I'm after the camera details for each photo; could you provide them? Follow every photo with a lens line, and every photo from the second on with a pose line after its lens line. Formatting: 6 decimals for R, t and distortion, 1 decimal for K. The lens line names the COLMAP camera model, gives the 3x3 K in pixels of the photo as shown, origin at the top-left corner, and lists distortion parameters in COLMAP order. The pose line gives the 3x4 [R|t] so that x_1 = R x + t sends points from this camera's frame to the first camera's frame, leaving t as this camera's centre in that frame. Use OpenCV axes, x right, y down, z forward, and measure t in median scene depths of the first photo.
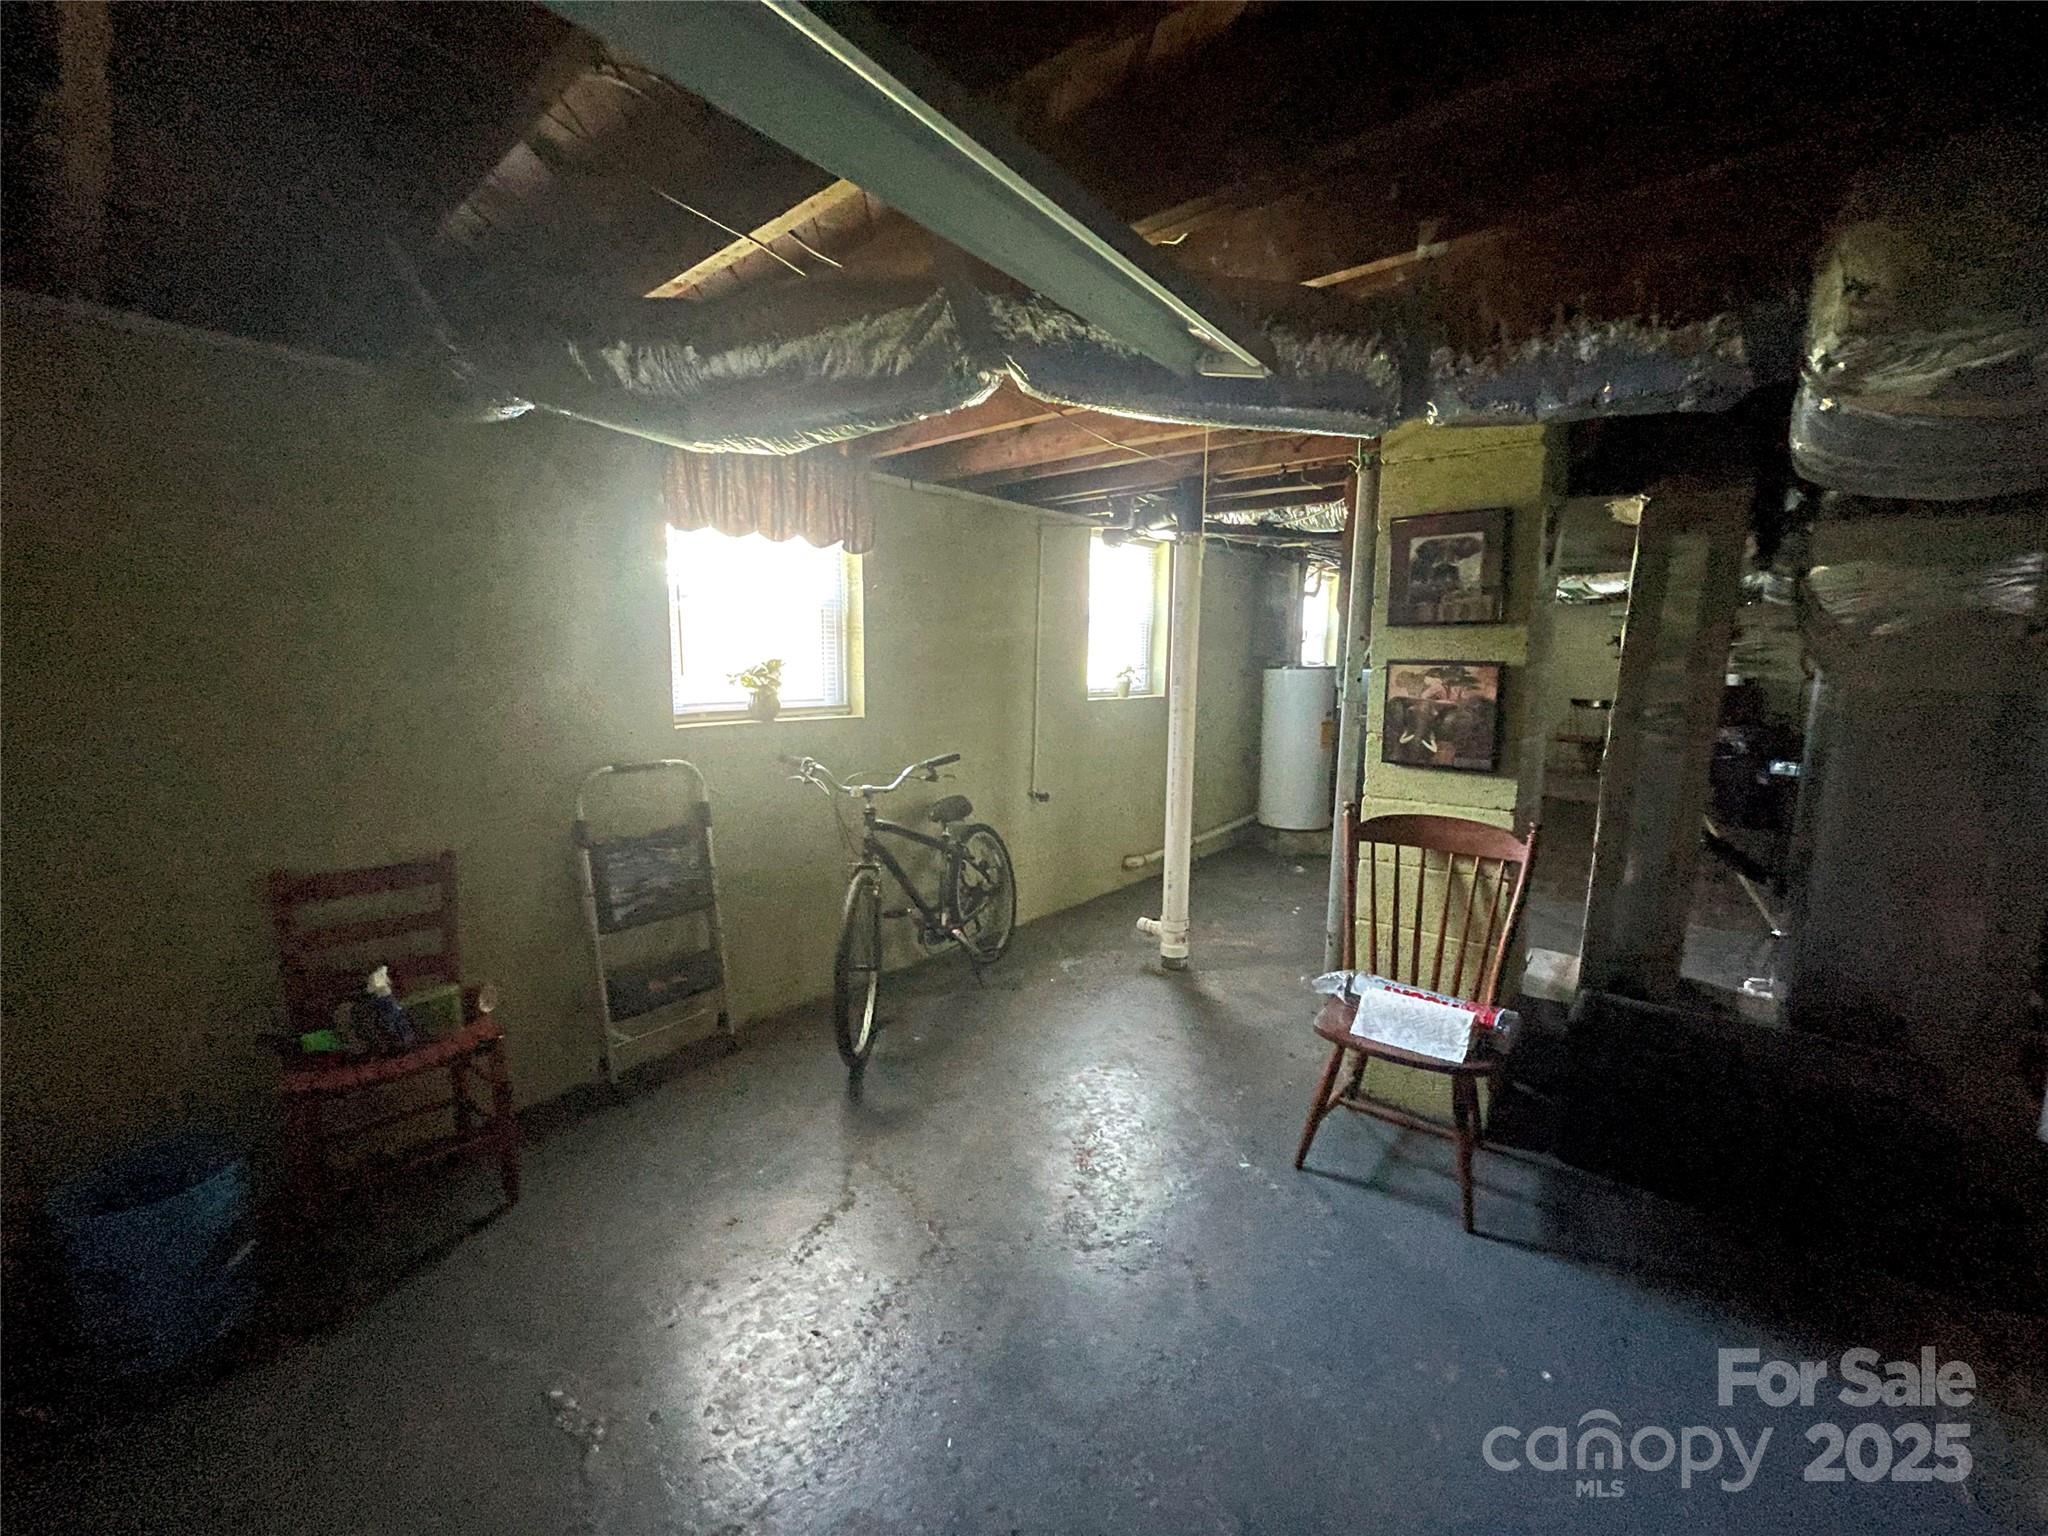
lens RADIAL K [[833.8, 0, 1024.3], [0, 833.8, 767.9], [0, 0, 1]] dist [0.000665, -0.000135]
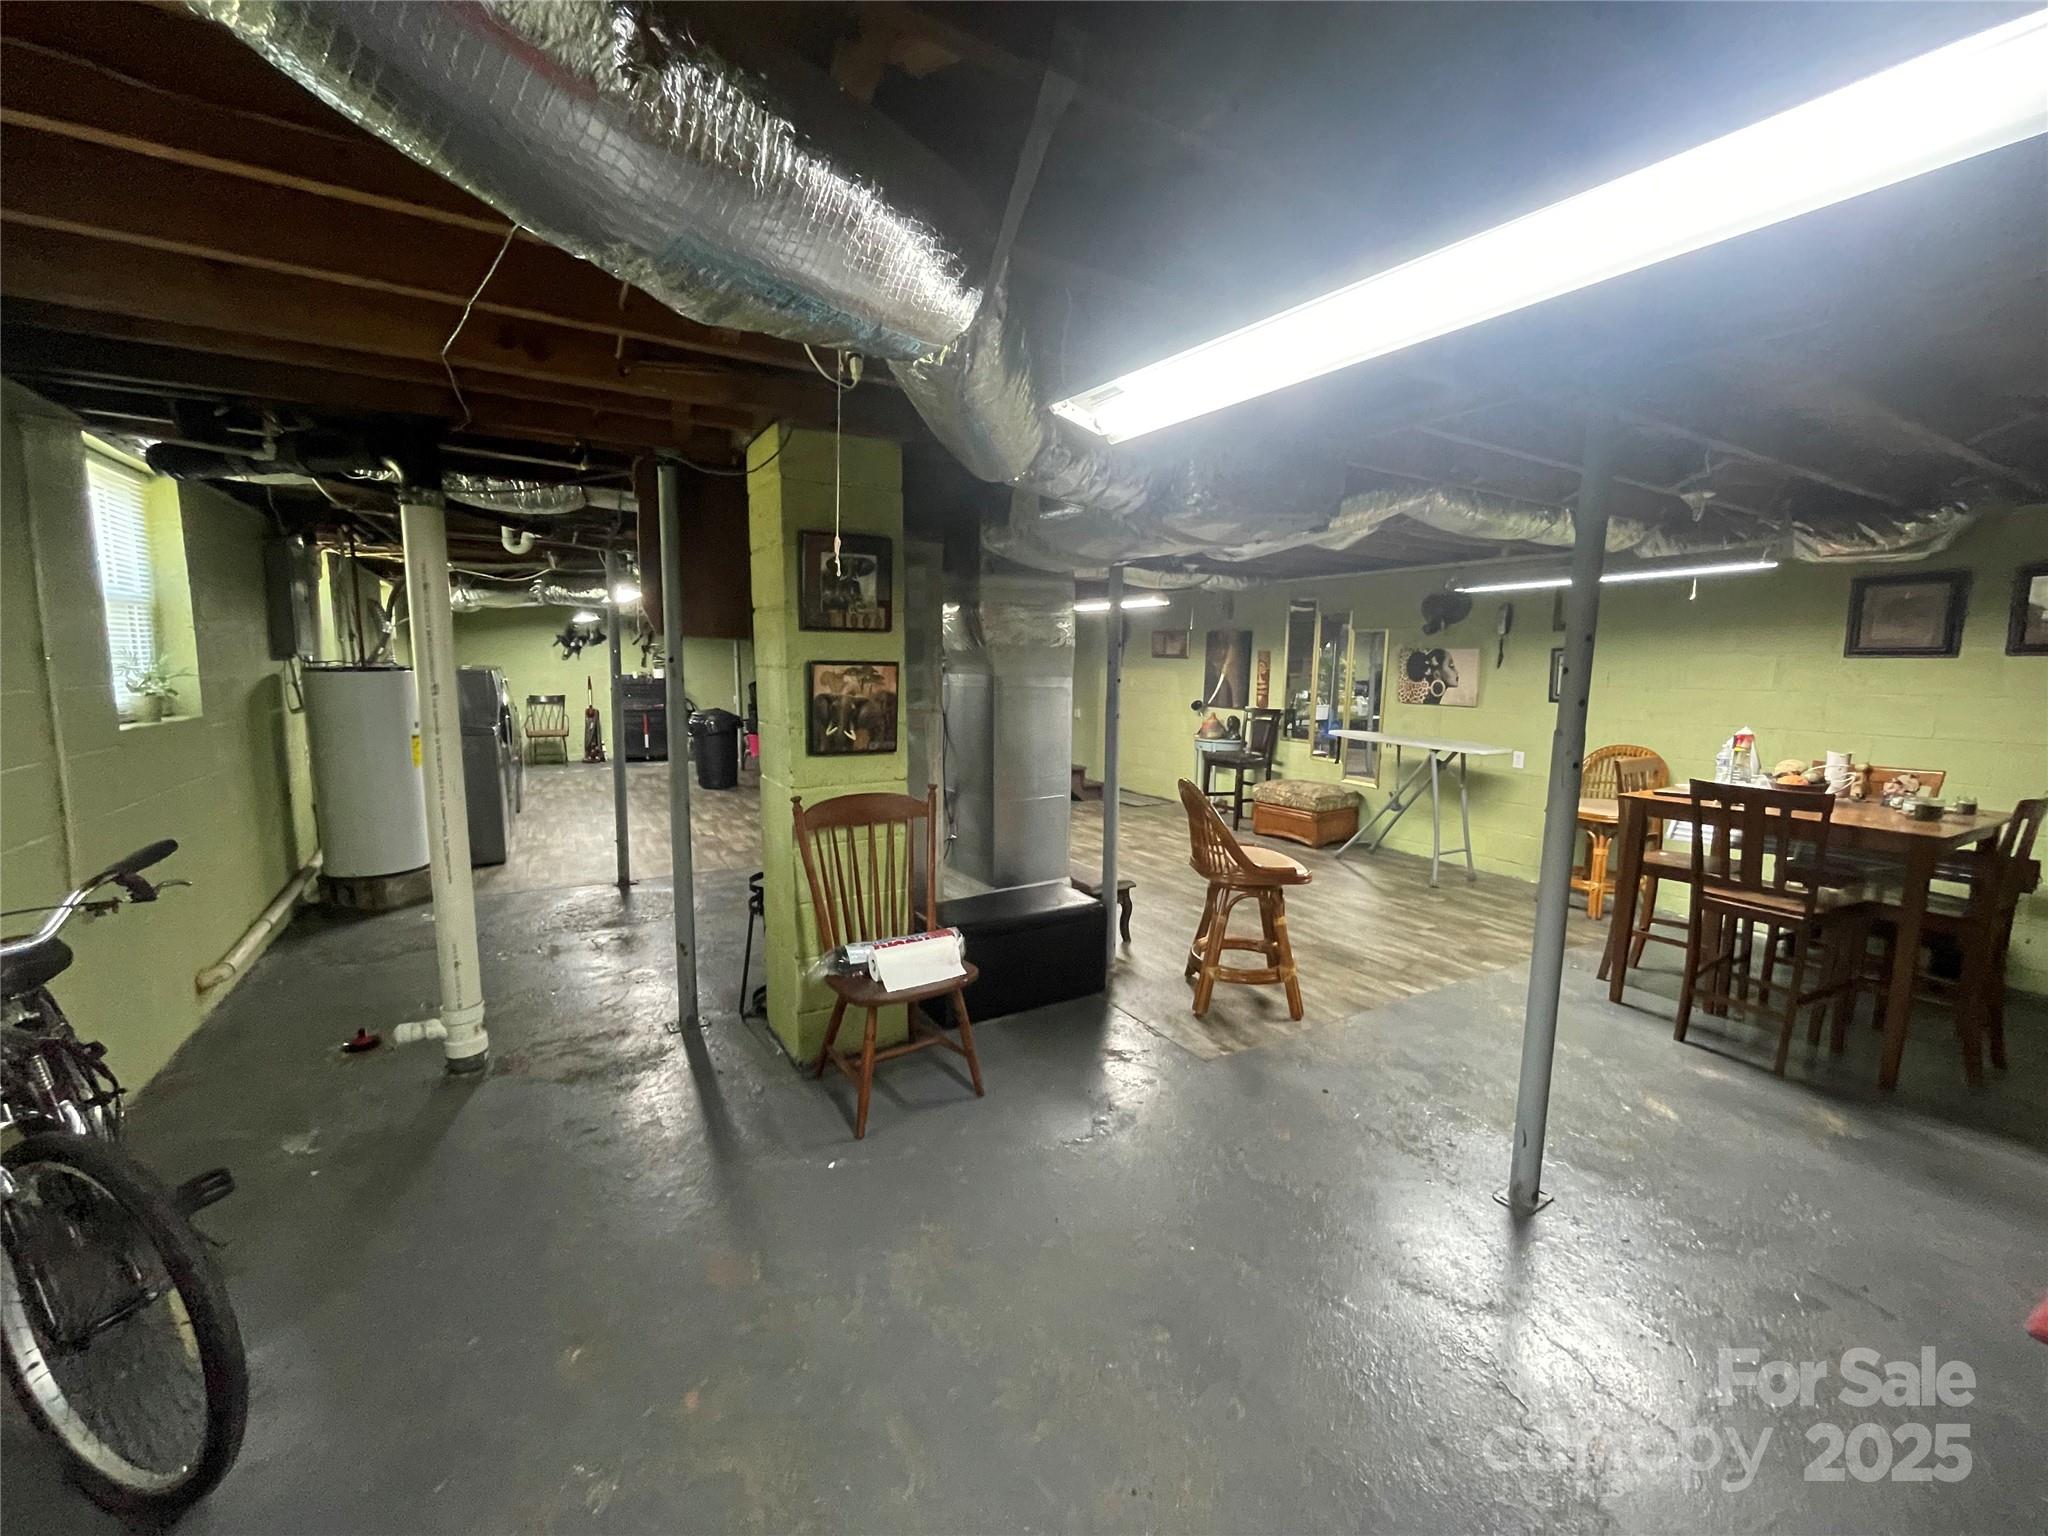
lens RADIAL K [[833.8, 0, 1025.3], [0, 833.8, 762.0], [0, 0, 1]] dist [0.000665, -0.000135]
pose [[0.297390, -0.126107, 0.946391, -0.547651], [0.121518, 0.988177, 0.093490, -0.069016], [-0.946991, 0.087201, 0.309198, 0.422480]]
